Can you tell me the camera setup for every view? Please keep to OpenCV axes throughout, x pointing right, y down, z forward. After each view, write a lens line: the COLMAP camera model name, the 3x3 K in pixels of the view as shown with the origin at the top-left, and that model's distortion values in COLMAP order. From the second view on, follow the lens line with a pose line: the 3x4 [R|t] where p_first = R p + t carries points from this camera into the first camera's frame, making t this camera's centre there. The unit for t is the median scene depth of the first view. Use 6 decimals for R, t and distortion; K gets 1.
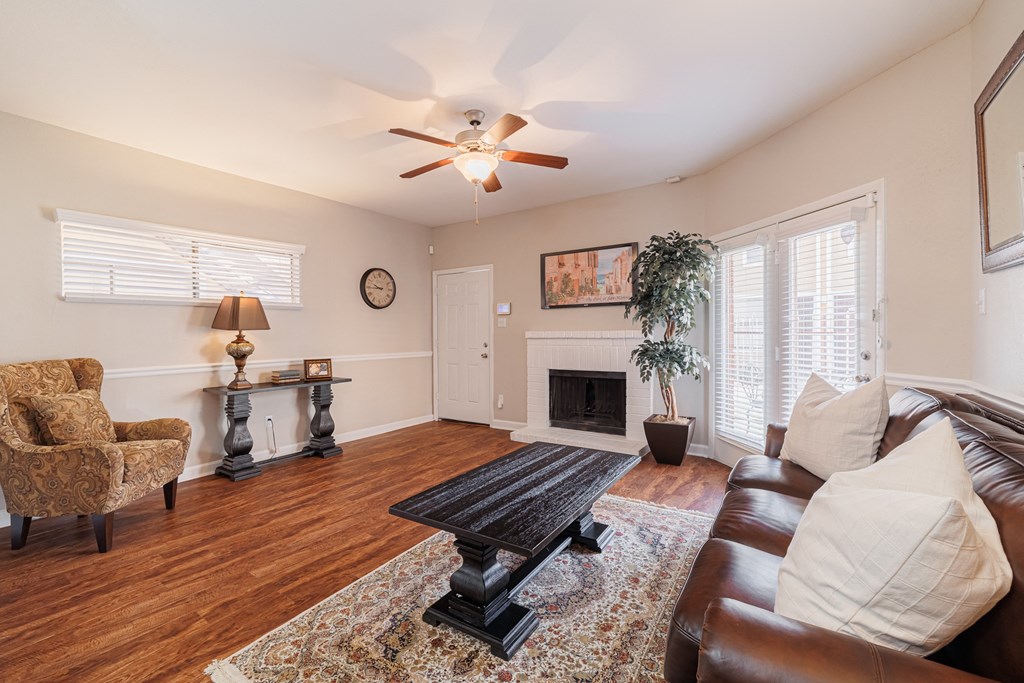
lens RADIAL K [[437.9, 0, 510.4], [0, 437.9, 334.6], [0, 0, 1]] dist [-0.001851, 0.000135]
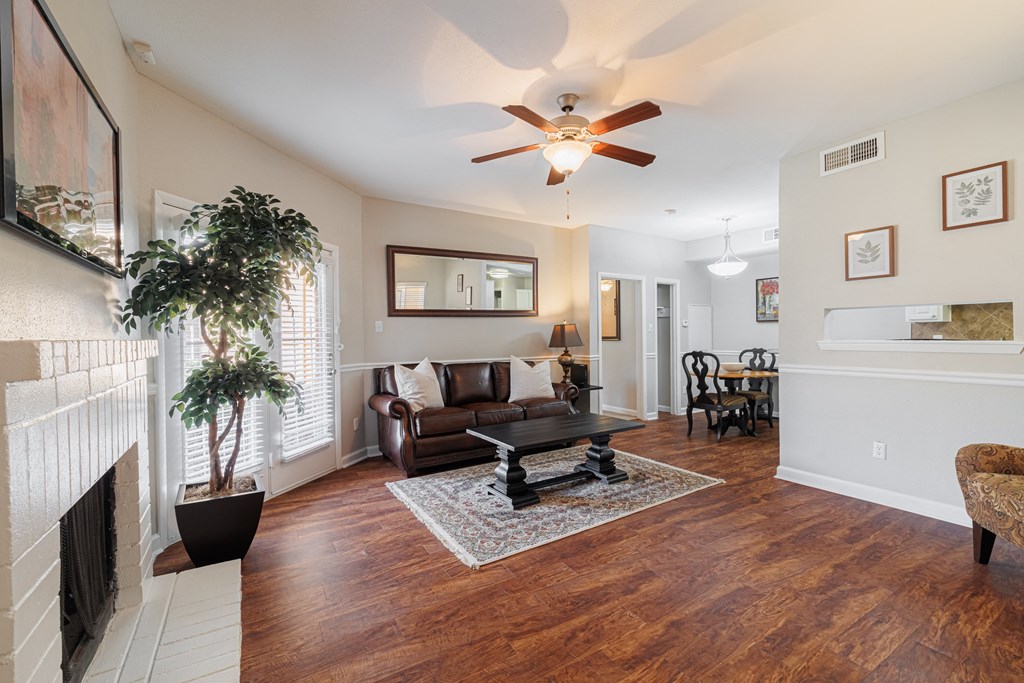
lens RADIAL K [[432.4, 0, 508.0], [0, 432.4, 334.7], [0, 0, 1]] dist [-0.002453, 0.000077]
pose [[-0.906033, 0.021371, 0.422667, -0.305625], [0.022585, 0.999743, -0.002136, -0.008469], [-0.422604, 0.007611, -0.906282, 1.675925]]
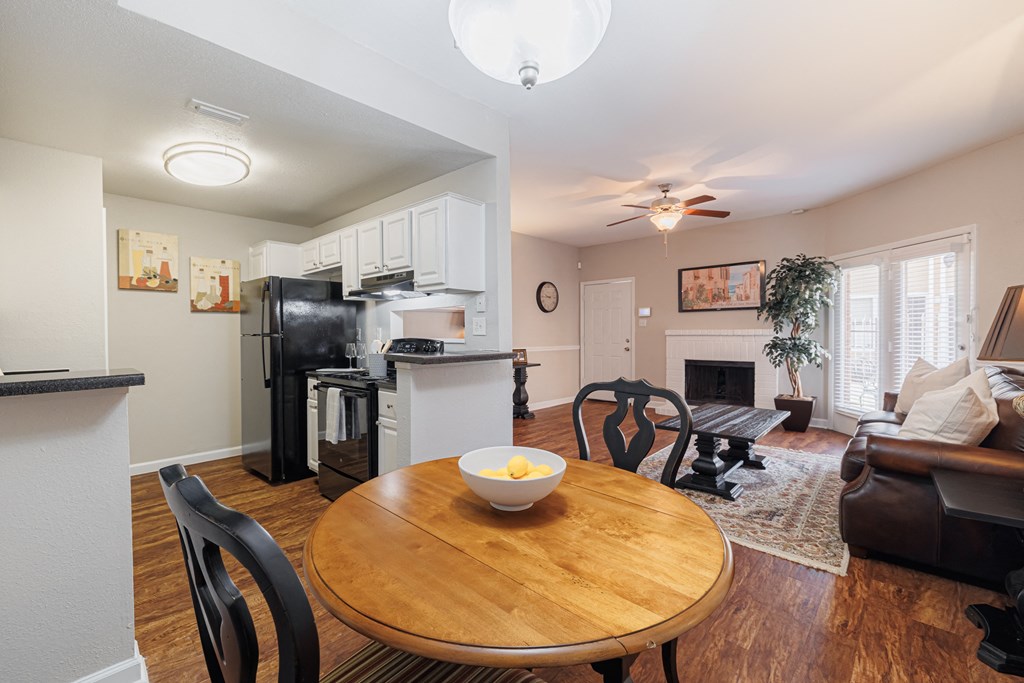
lens RADIAL K [[432.4, 0, 508.0], [0, 432.4, 334.7], [0, 0, 1]] dist [-0.002453, 0.000077]
pose [[0.986274, 0.004104, -0.165064, -0.326544], [-0.003683, 0.999989, 0.002860, 0.007497], [0.165074, -0.002213, 0.986279, -0.497001]]
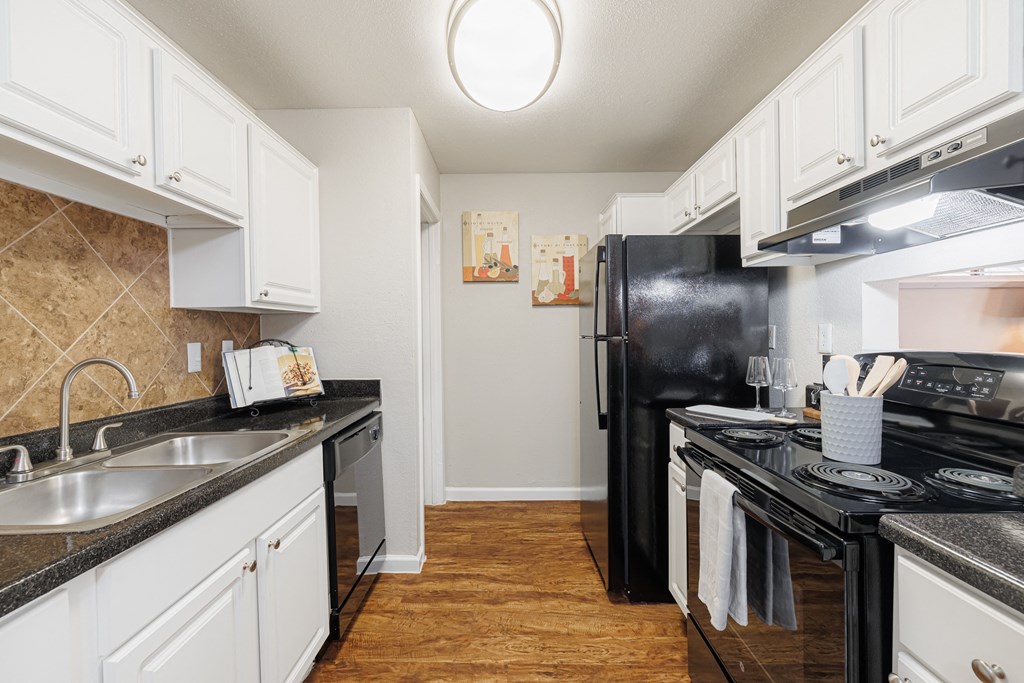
lens RADIAL K [[432.4, 0, 508.0], [0, 432.4, 334.7], [0, 0, 1]] dist [-0.002453, 0.000077]
pose [[0.539845, 0.010246, -0.841702, -0.626857], [-0.002025, 0.999939, 0.010873, 0.002423], [0.841762, -0.004165, 0.539833, -0.015442]]
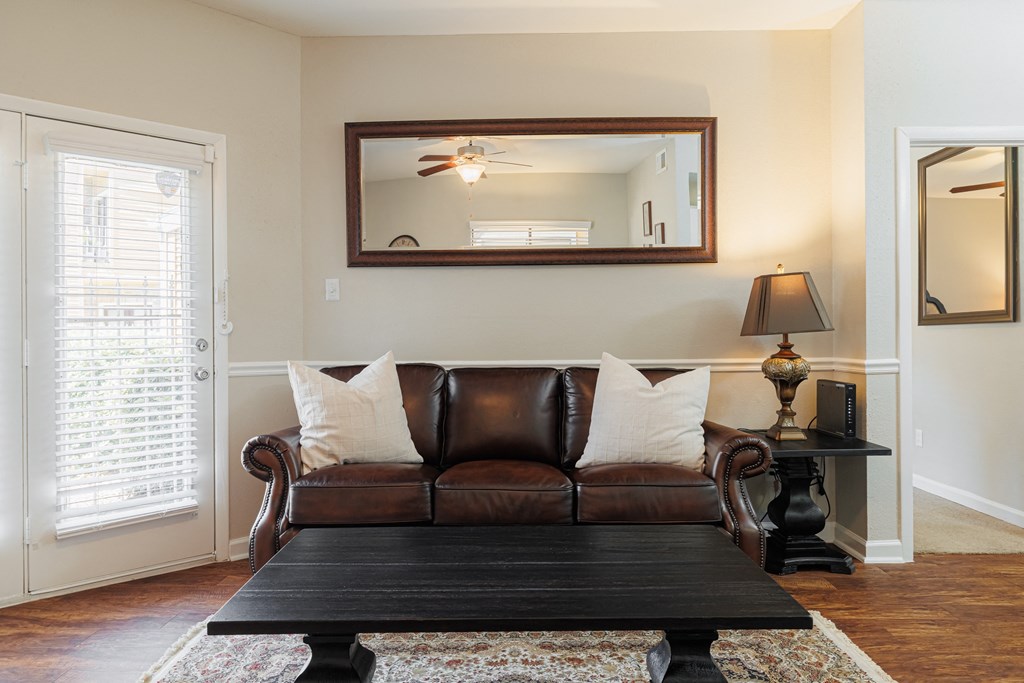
lens RADIAL K [[670.0, 0, 512.0], [0, 670.0, 341.5], [0, 0, 1]] dist [-0.000178, 0.001037]
pose [[-0.539745, 0.007330, 0.841797, -0.411236], [0.017902, 0.999836, 0.002773, 0.038950], [-0.841638, 0.016567, -0.539788, 0.943310]]
